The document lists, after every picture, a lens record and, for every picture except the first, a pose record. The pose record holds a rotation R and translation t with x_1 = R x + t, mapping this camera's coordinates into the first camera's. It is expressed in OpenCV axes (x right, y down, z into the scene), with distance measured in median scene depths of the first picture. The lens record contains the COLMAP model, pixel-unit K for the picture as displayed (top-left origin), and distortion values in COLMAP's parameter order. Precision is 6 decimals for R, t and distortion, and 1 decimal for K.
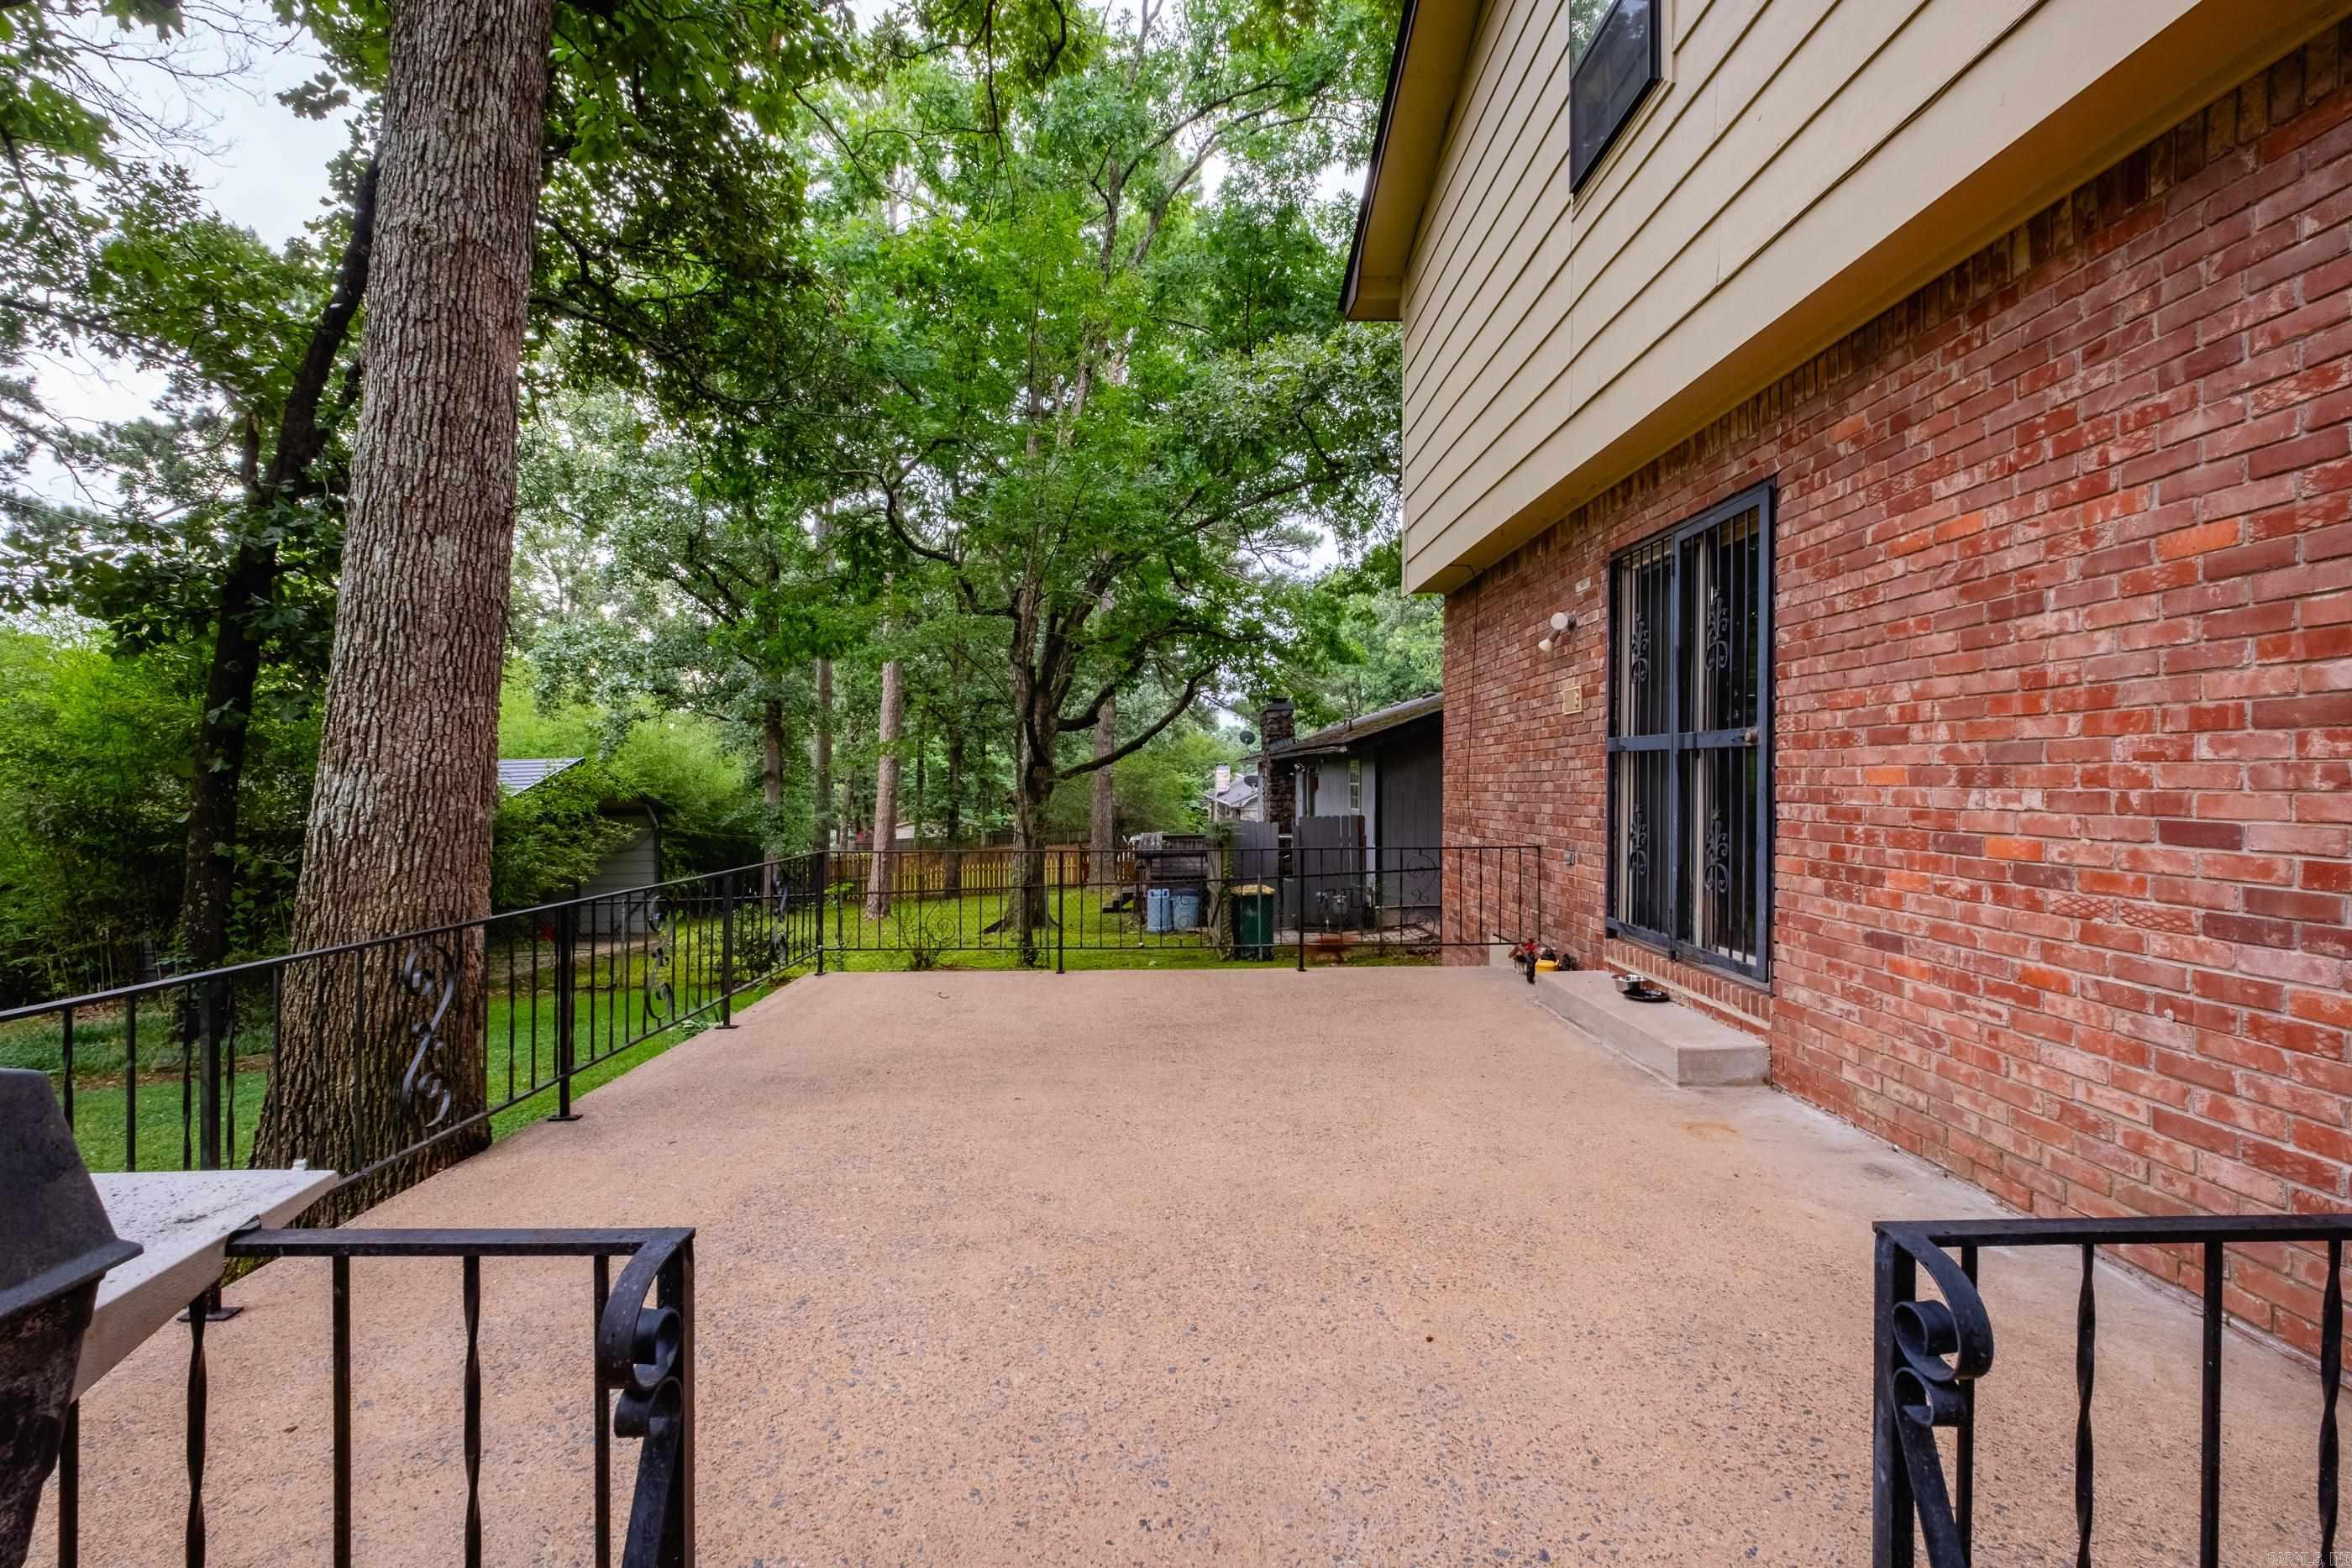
lens RADIAL K [[1032.6, 0, 1151.6], [0, 1032.6, 772.2], [0, 0, 1]] dist [-0.000126, -0.001391]
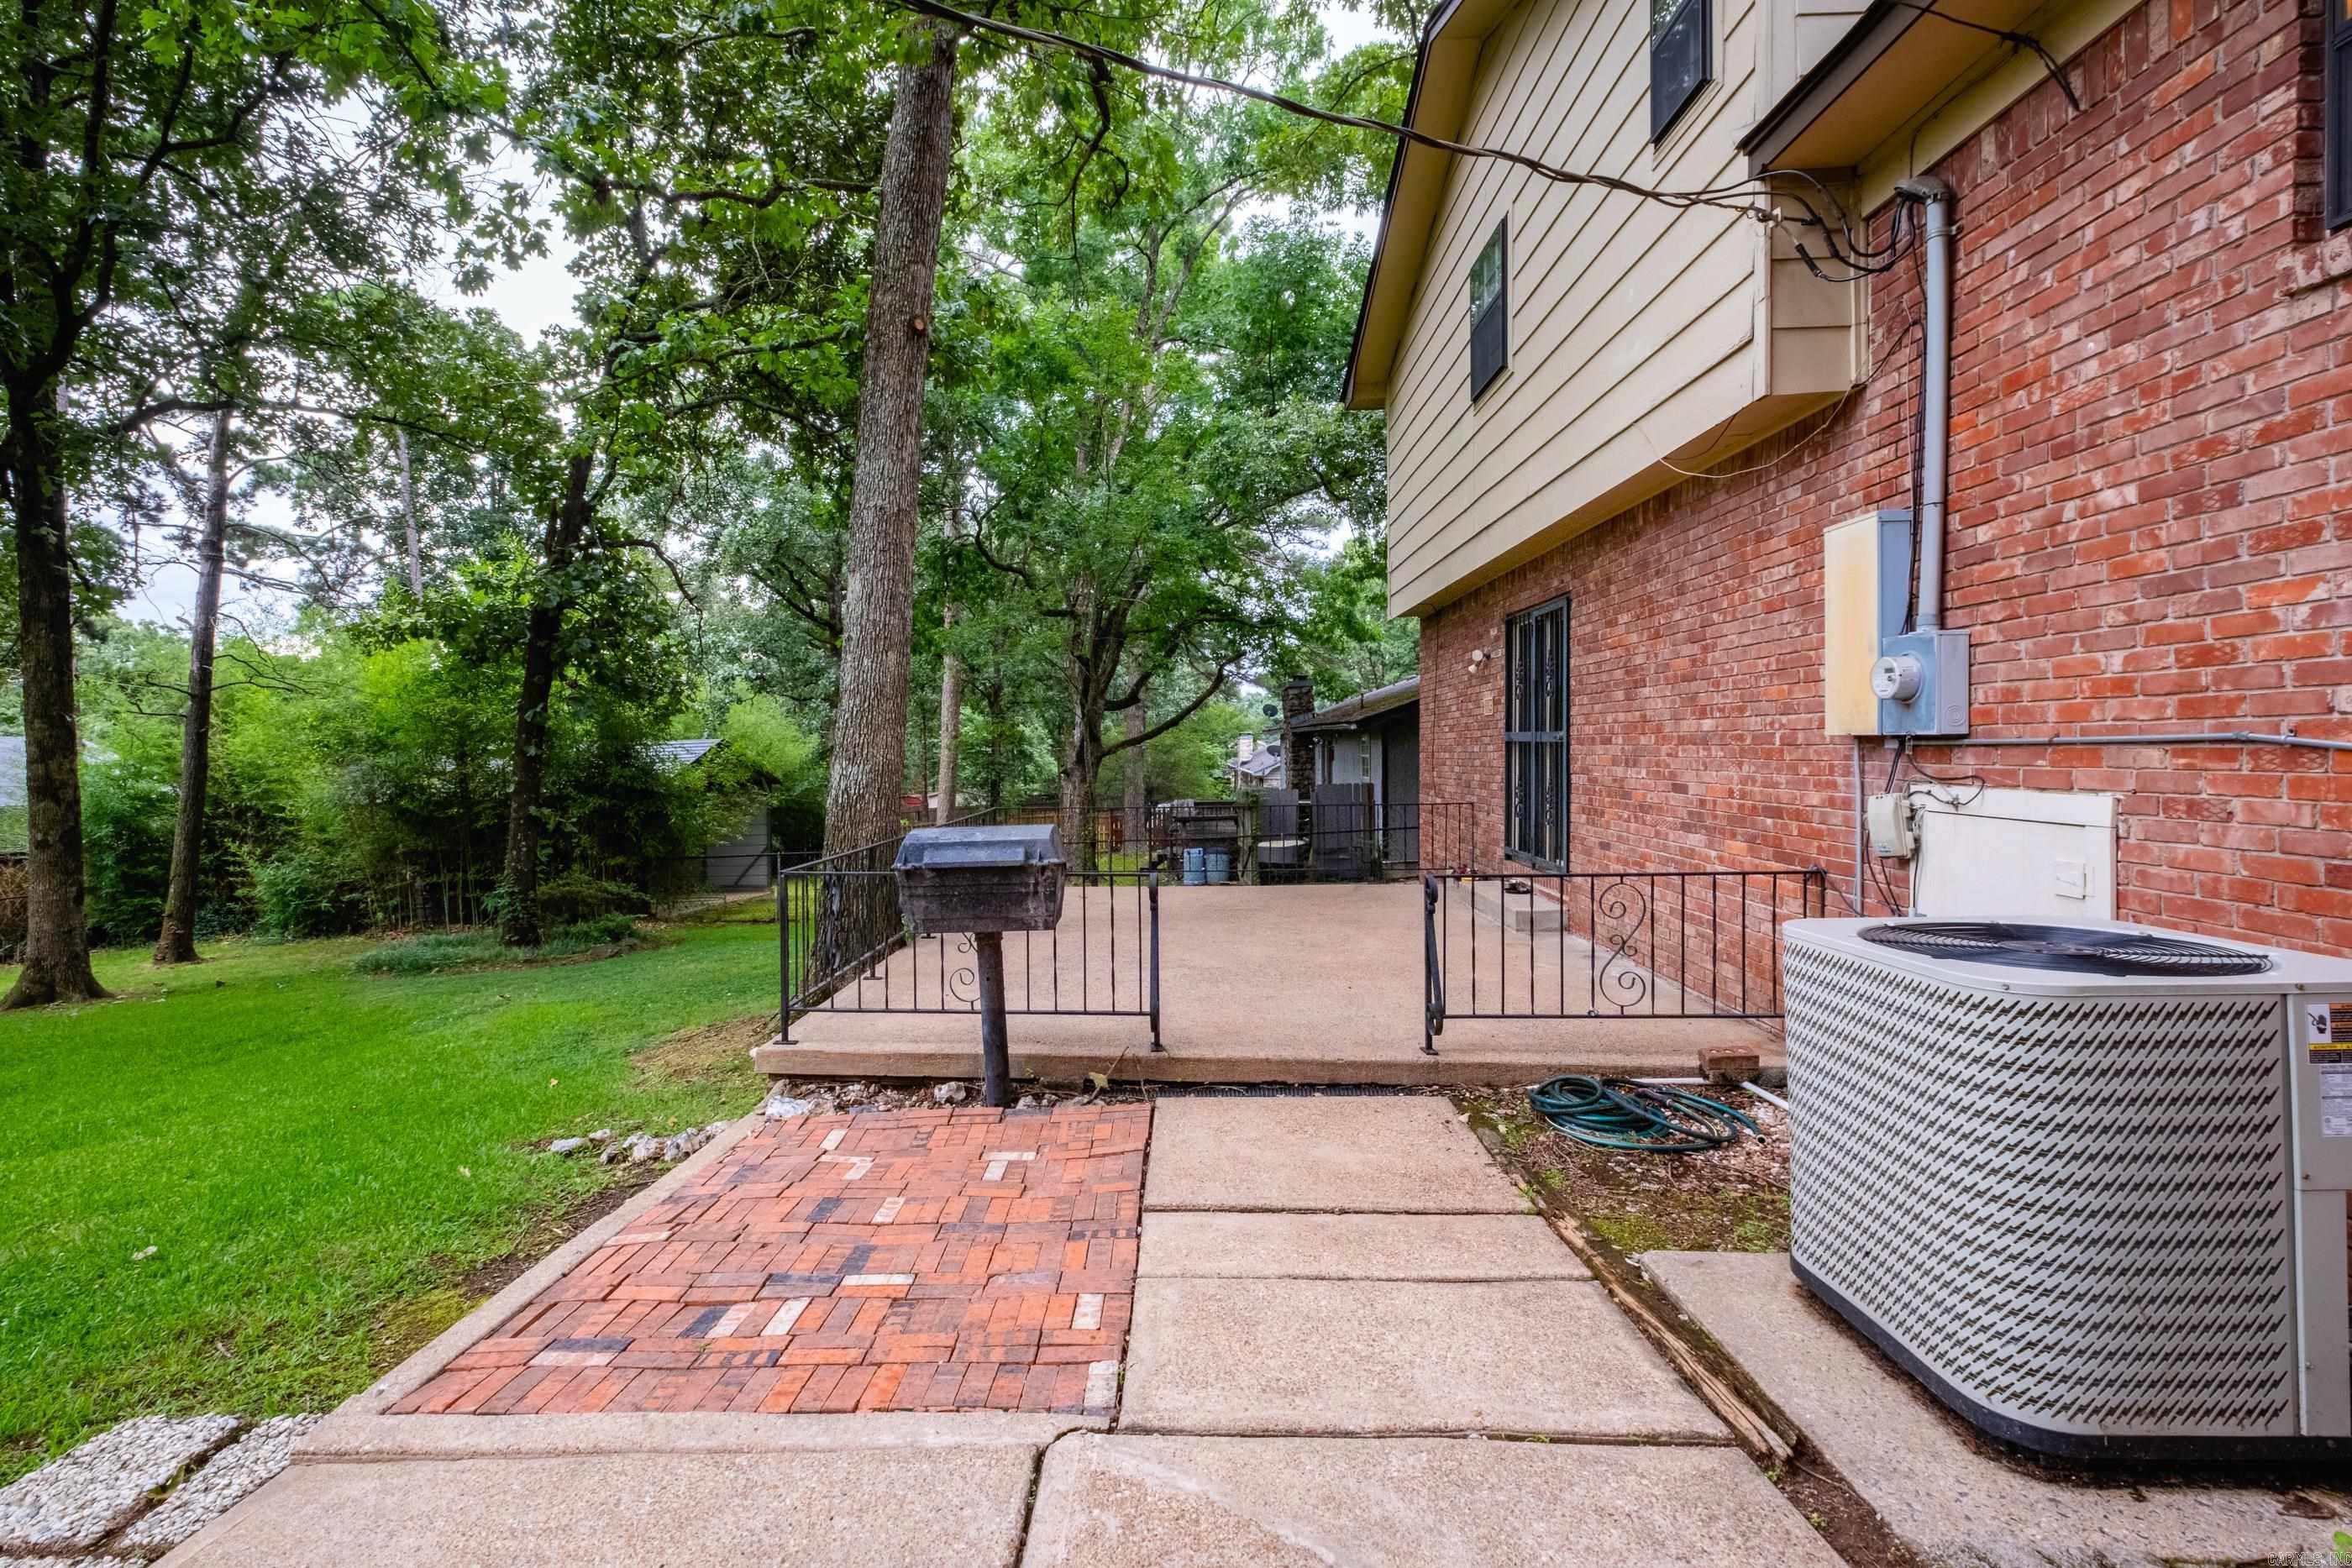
lens RADIAL K [[1064.8, 0, 1104.7], [0, 1064.8, 746.8], [0, 0, 1]] dist [0.003185, 0.000476]
pose [[0.998131, -0.005794, -0.060843, -0.018212], [0.006184, 0.999961, 0.006234, -0.006908], [0.060805, -0.006599, 0.998128, -0.179058]]
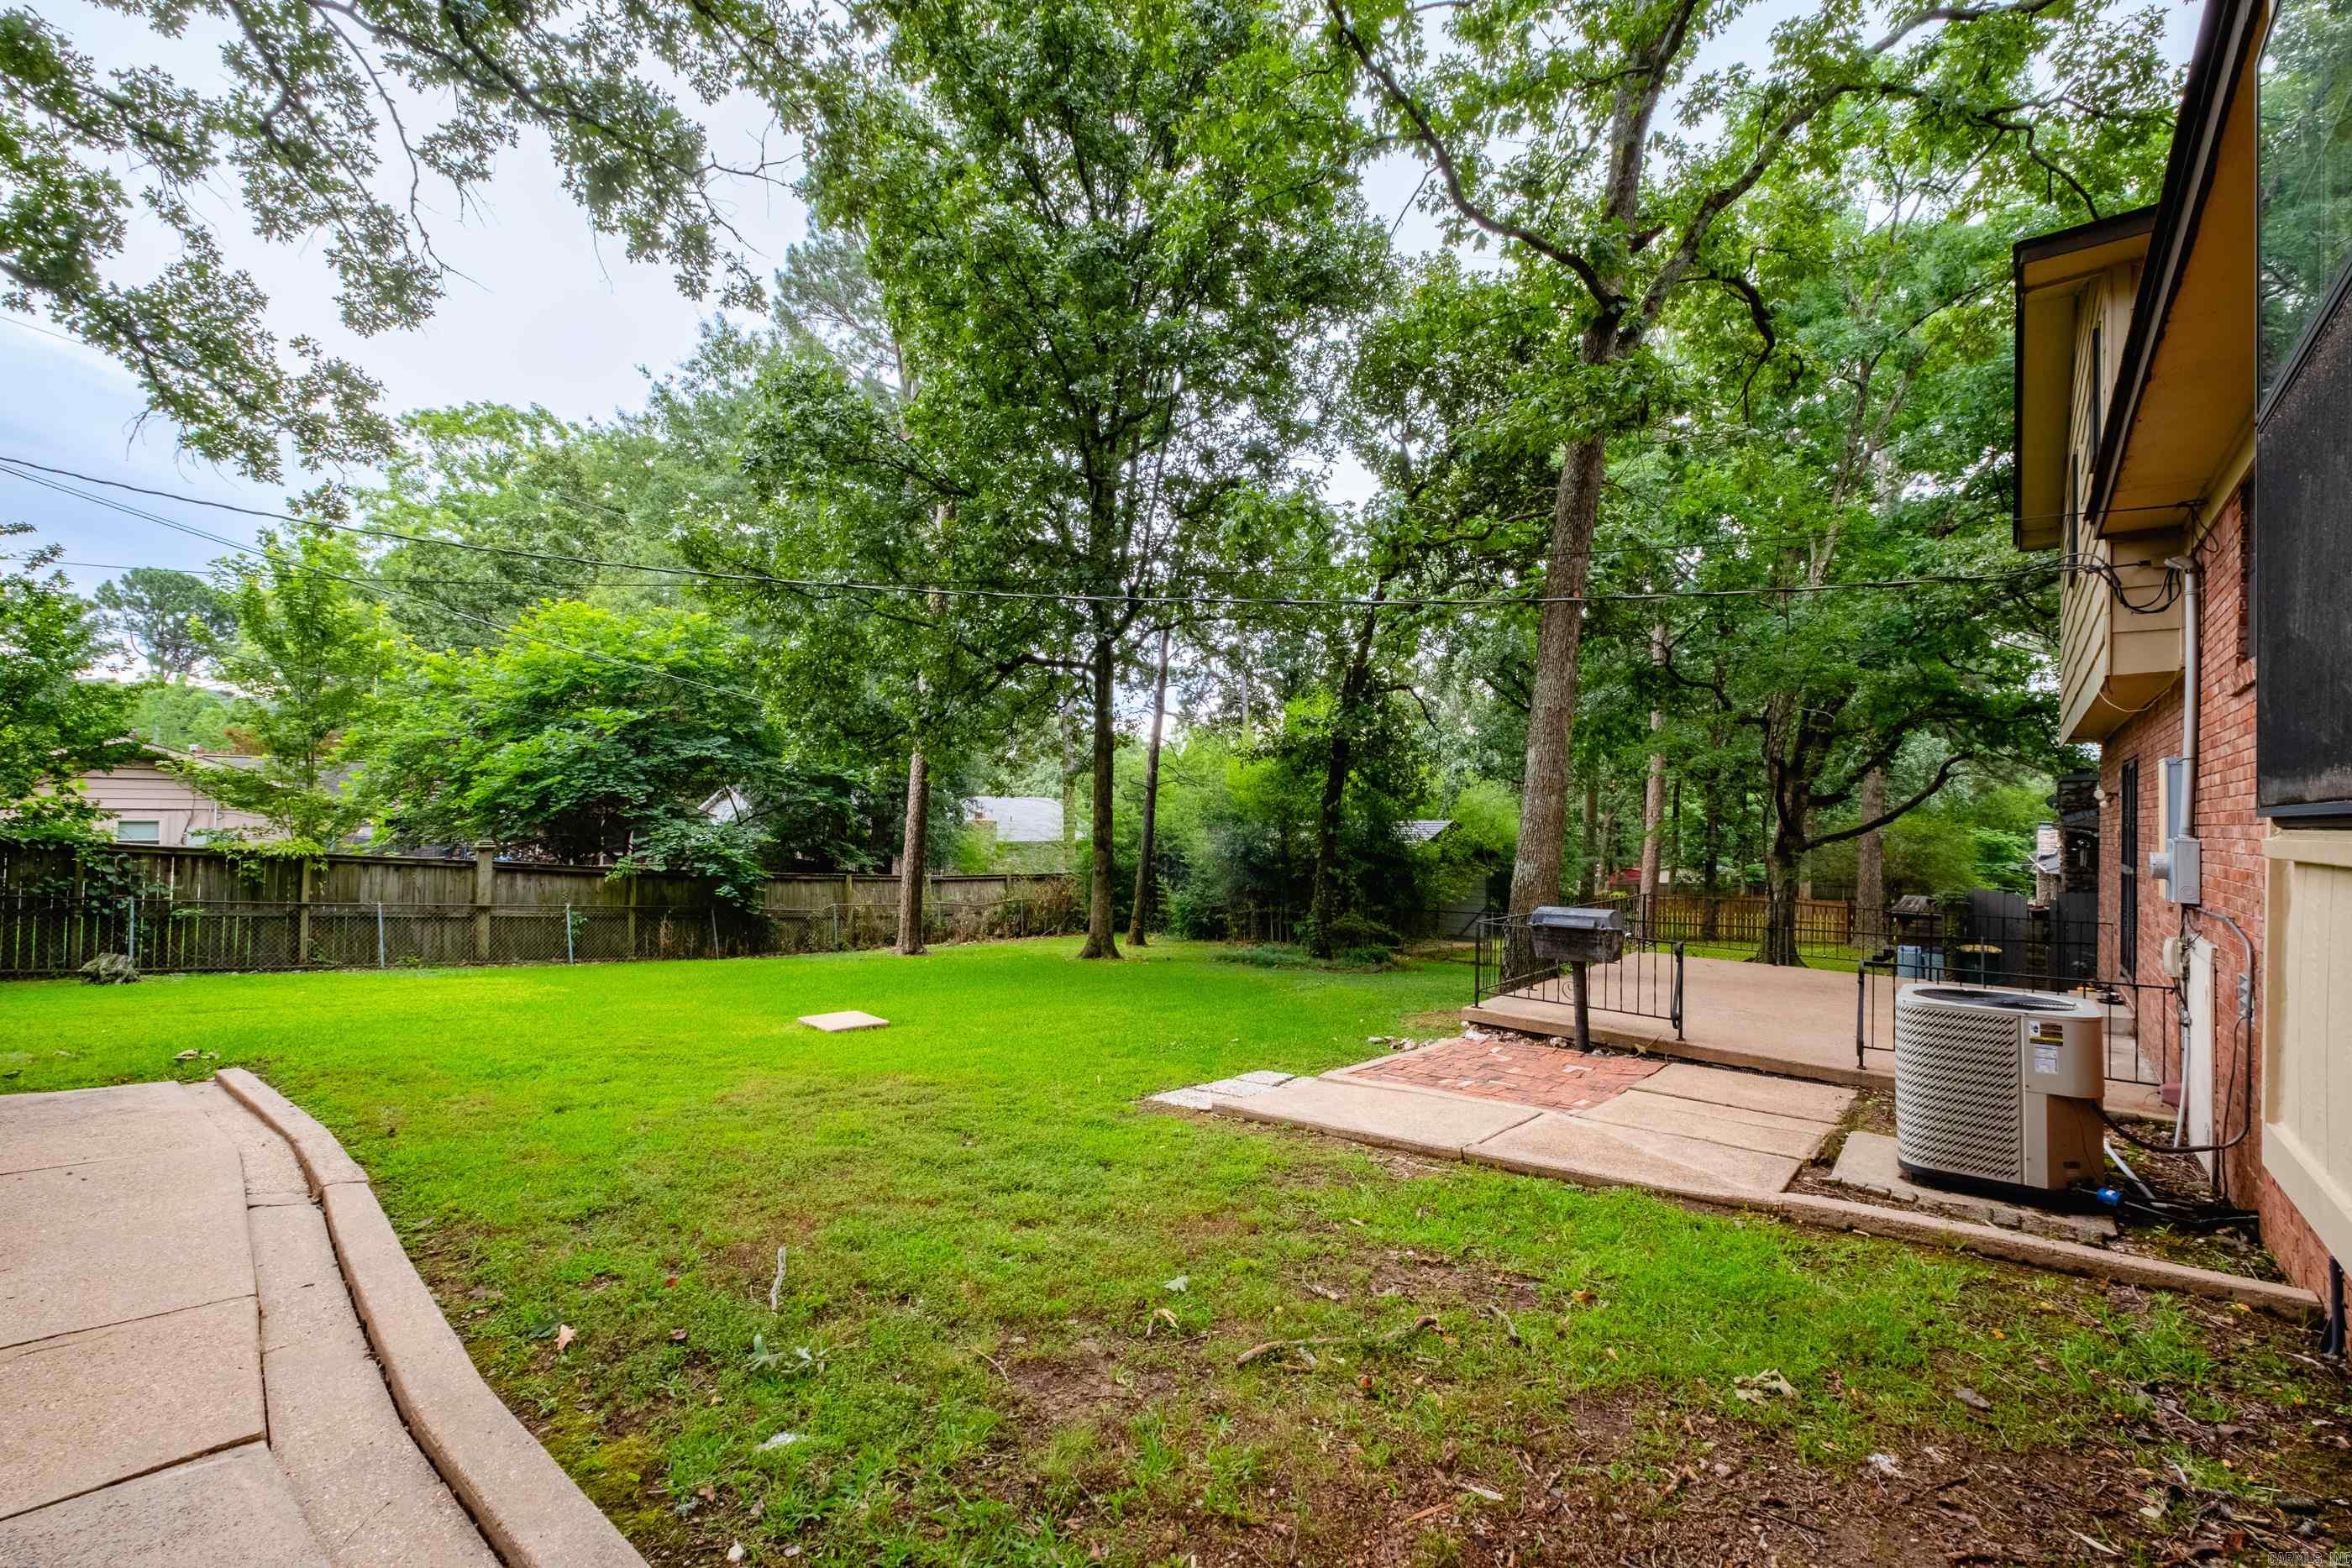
lens RADIAL K [[1015.4, 0, 1171.7], [0, 1015.4, 788.2], [0, 0, 1]] dist [0.001675, -0.005870]
pose [[0.778838, 0.011485, -0.627120, 0.072309], [-0.023268, 0.999673, -0.010589, -0.029674], [0.626793, 0.022839, 0.778851, -0.385977]]
